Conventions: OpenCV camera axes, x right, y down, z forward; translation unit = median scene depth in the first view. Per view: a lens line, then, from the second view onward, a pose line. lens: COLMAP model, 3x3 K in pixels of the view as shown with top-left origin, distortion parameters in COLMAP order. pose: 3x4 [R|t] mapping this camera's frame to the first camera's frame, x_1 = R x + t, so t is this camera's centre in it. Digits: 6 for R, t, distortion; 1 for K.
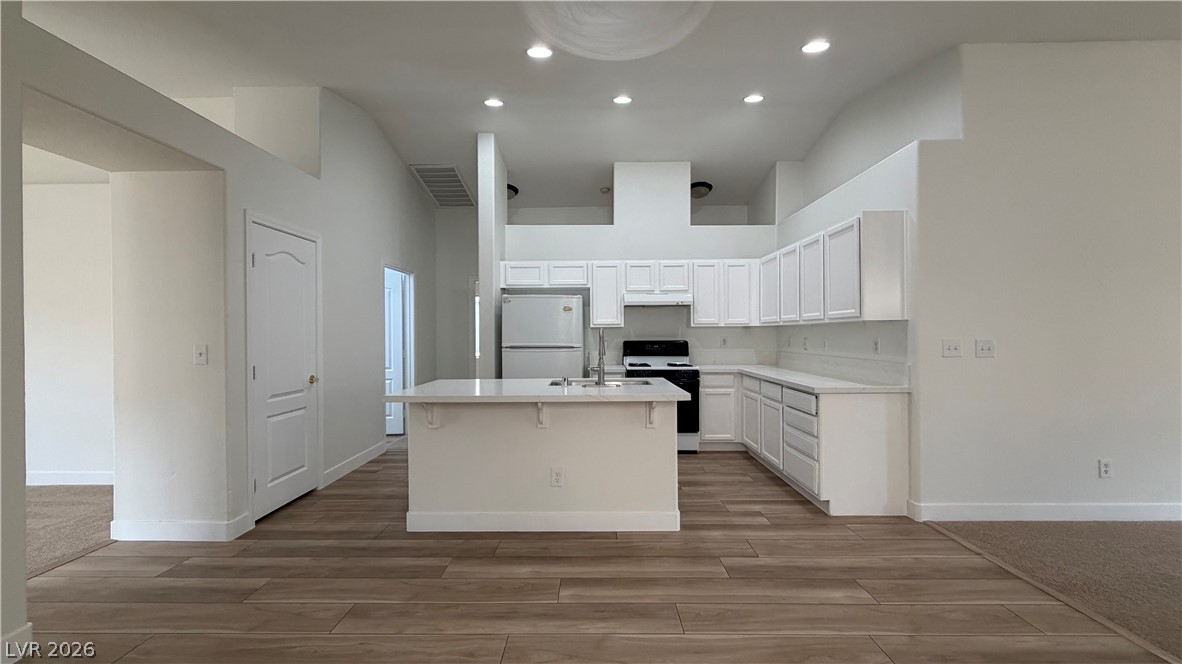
lens RADIAL K [[469.1, 0, 588.0], [0, 469.1, 334.6], [0, 0, 1]] dist [-0.001377, 0.000043]
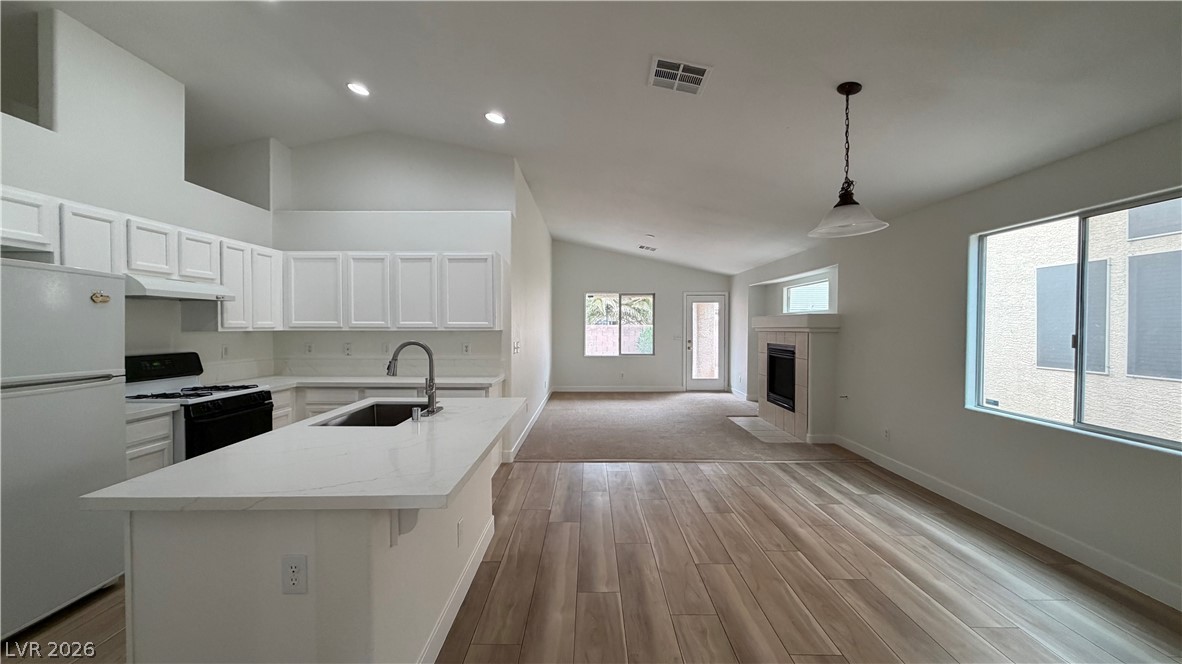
lens RADIAL K [[469.1, 0, 588.0], [0, 469.1, 334.6], [0, 0, 1]] dist [-0.001377, 0.000043]
pose [[-0.008870, -0.012478, 0.999883, -0.593497], [0.000206, 0.999922, 0.012480, -0.026101], [-0.999961, 0.000317, -0.008866, 0.552738]]
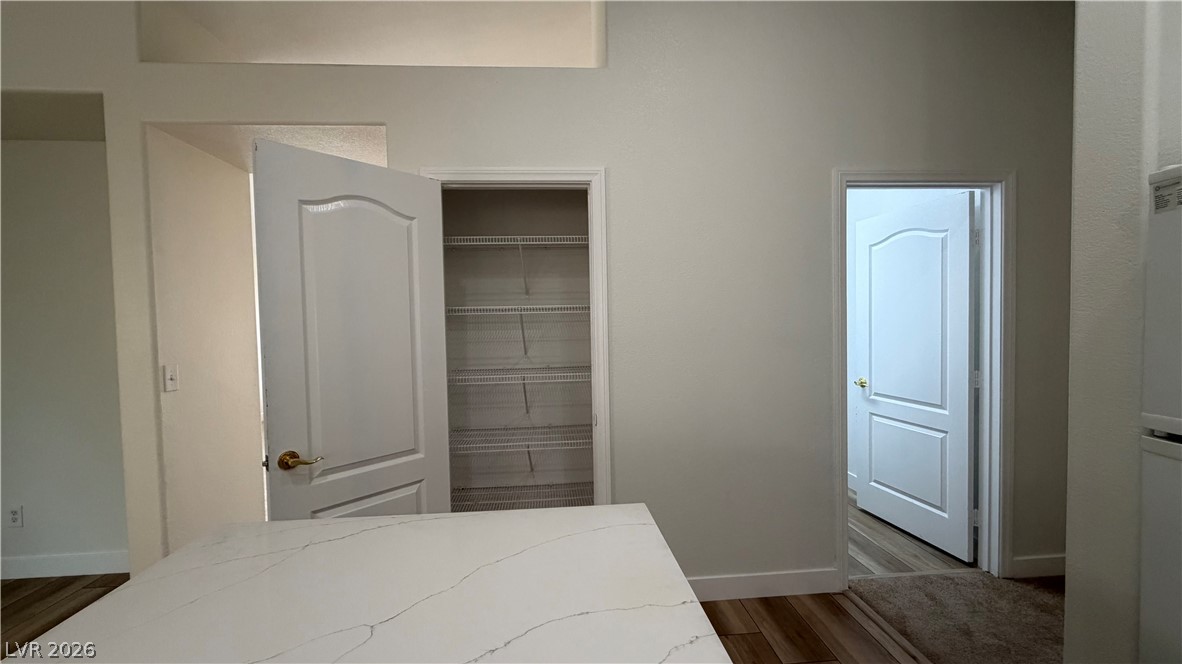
lens RADIAL K [[470.5, 0, 587.9], [0, 470.5, 334.6], [0, 0, 1]] dist [-0.000225, 0.000298]
pose [[0.091447, 0.036009, -0.995159, -0.002529], [0.016977, 0.999144, 0.037714, -0.029190], [0.995665, -0.020343, 0.090757, 0.828648]]
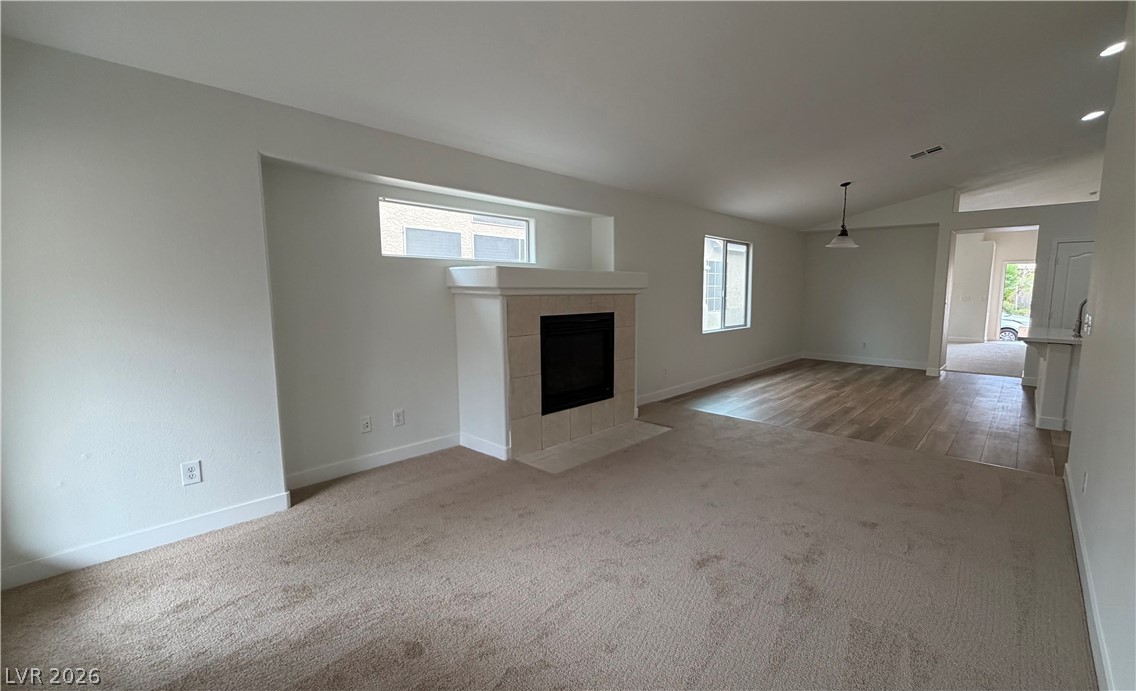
lens RADIAL K [[489.6, 0, 609.4], [0, 489.6, 349.2], [0, 0, 1]] dist [-0.000716, -0.000102]
pose [[-0.639785, 0.098414, -0.762227, 1.622223], [-0.002506, 0.991495, 0.130119, -0.036852], [0.768550, 0.085159, -0.634097, 0.636377]]
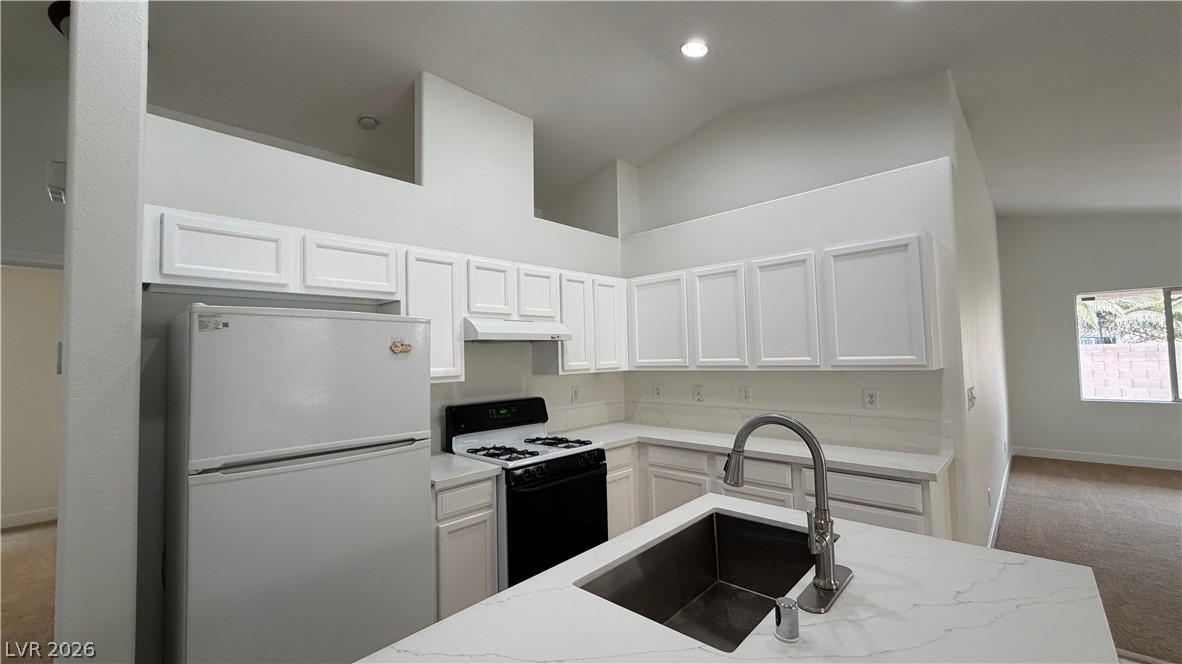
lens RADIAL K [[469.1, 0, 588.0], [0, 469.1, 334.6], [0, 0, 1]] dist [-0.001377, 0.000043]
pose [[0.680202, 0.021293, 0.732716, -0.259630], [0.023171, 0.998454, -0.050526, -0.046957], [-0.732659, 0.051346, 0.678657, 0.665317]]
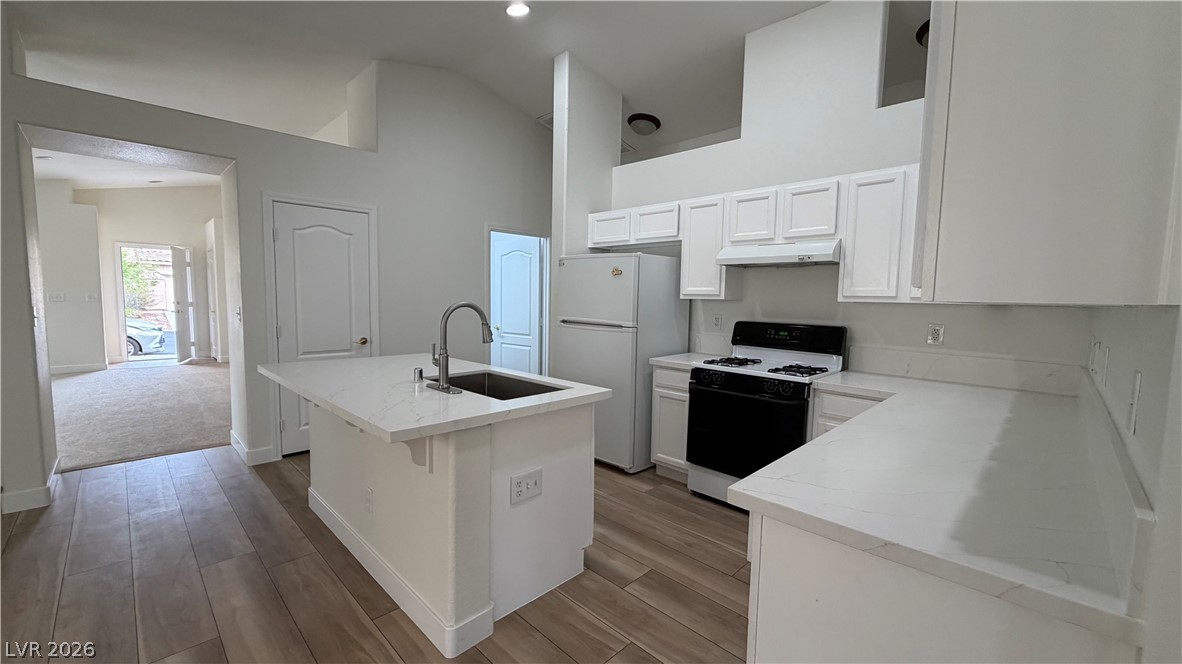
lens RADIAL K [[470.5, 0, 587.9], [0, 470.5, 334.6], [0, 0, 1]] dist [-0.000225, 0.000298]
pose [[0.717424, 0.076655, -0.692407, 0.477151], [-0.024841, 0.996110, 0.084539, -0.022168], [0.696194, -0.043450, 0.716538, 0.500108]]
